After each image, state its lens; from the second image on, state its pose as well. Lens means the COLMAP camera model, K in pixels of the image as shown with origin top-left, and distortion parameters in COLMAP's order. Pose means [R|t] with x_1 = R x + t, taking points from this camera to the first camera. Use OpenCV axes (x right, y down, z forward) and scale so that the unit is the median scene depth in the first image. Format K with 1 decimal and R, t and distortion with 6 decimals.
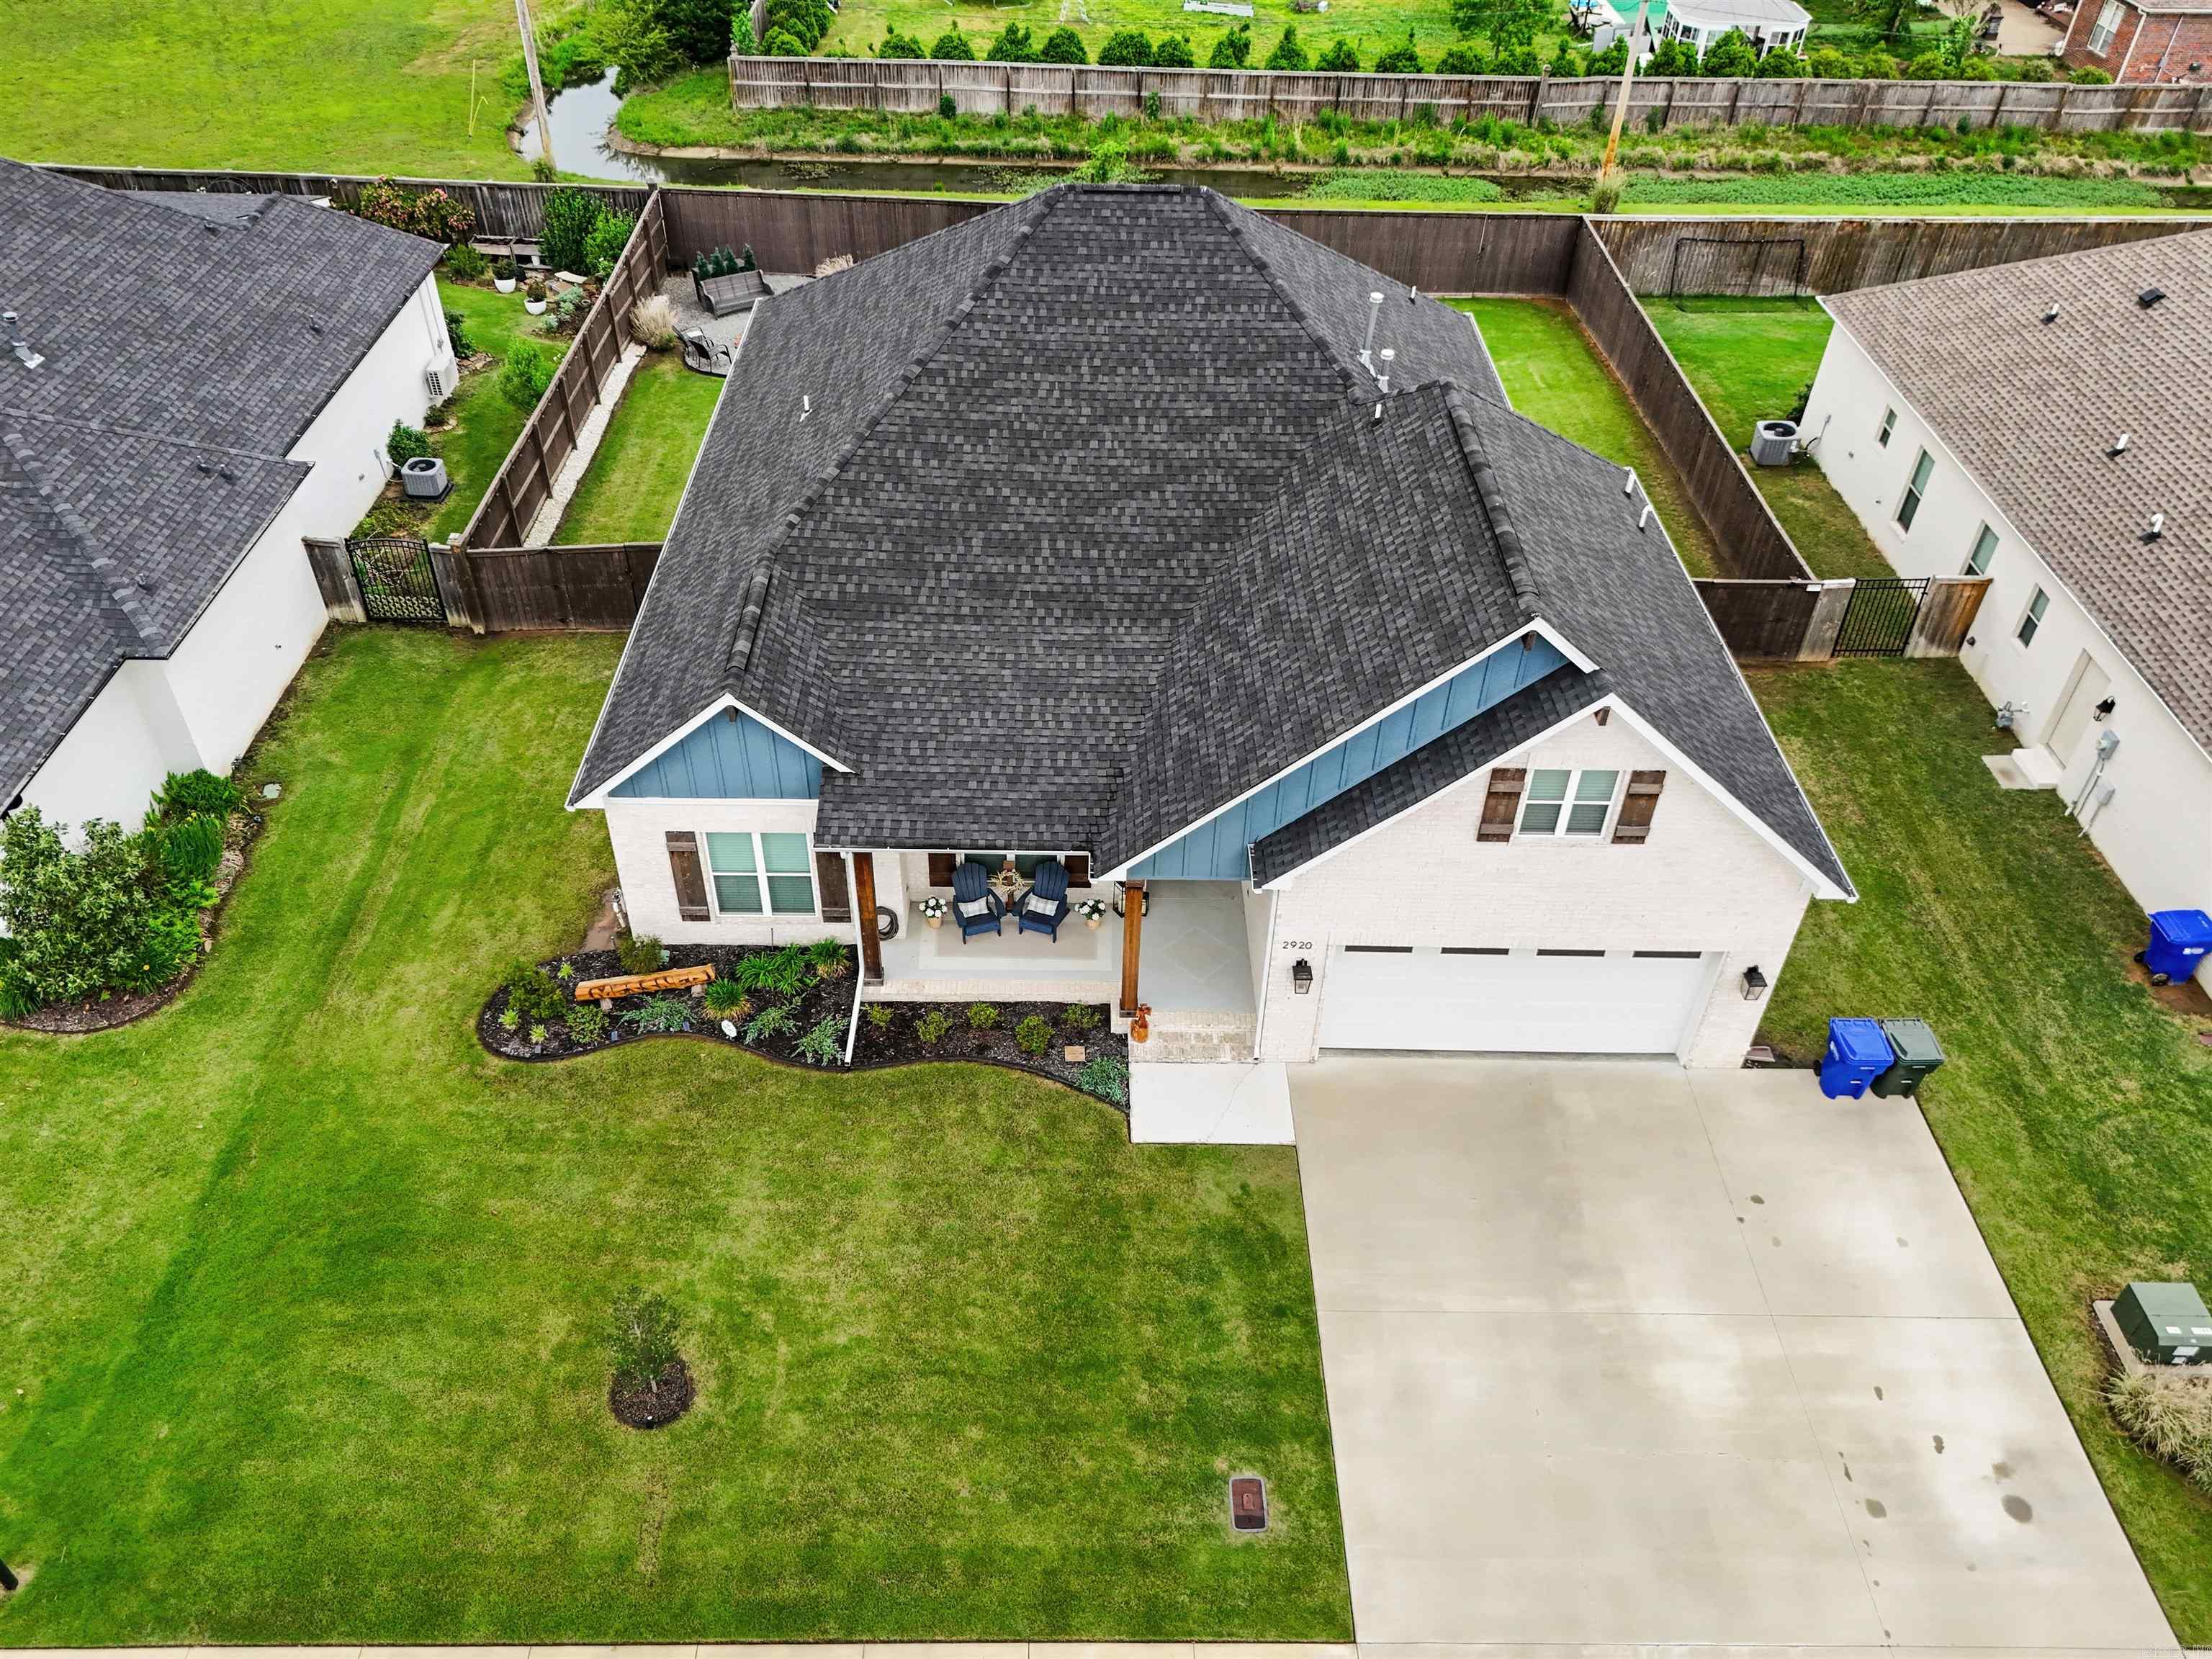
lens RADIAL K [[1643.9, 0, 1116.7], [0, 1643.9, 736.6], [0, 0, 1]] dist [0.008542, 0.005035]
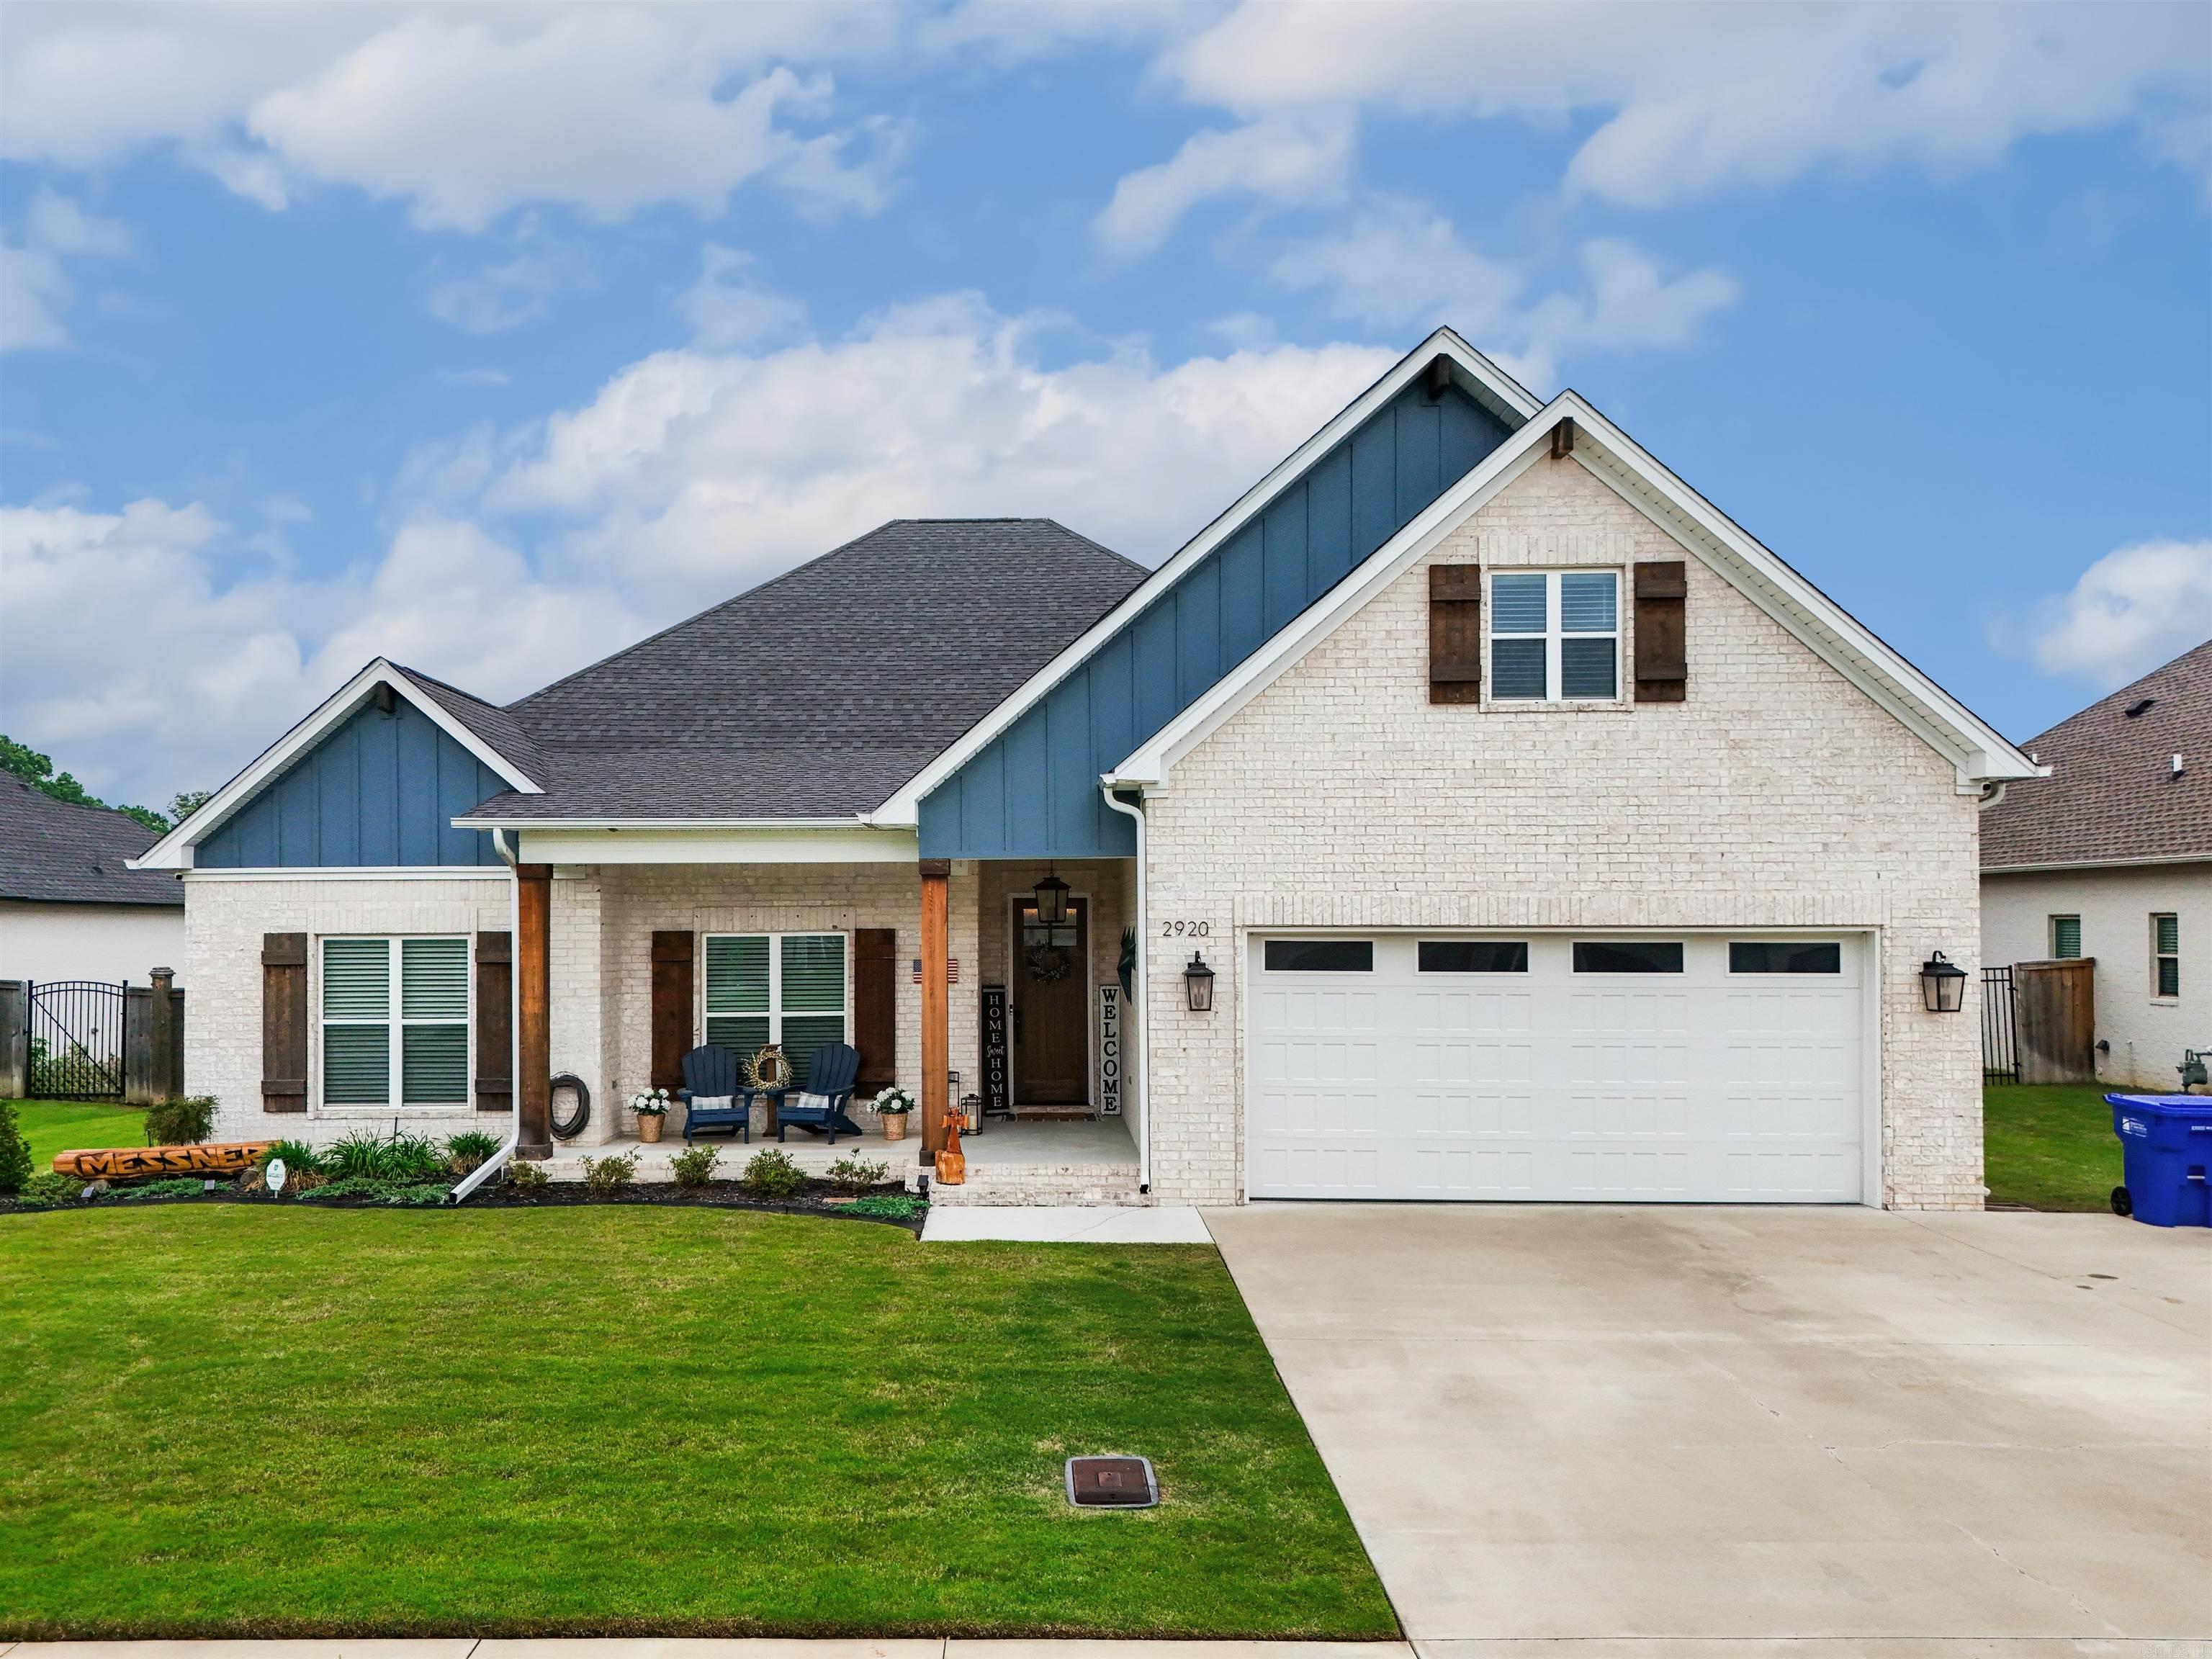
lens RADIAL K [[1654.0, 0, 1010.9], [0, 1654.0, 843.2], [0, 0, 1]] dist [0.006204, -0.001182]
pose [[0.998947, -0.038574, -0.024826, 0.064490], [0.013627, 0.766302, -0.642336, 0.548761], [0.043802, 0.641321, 0.766021, 0.525687]]
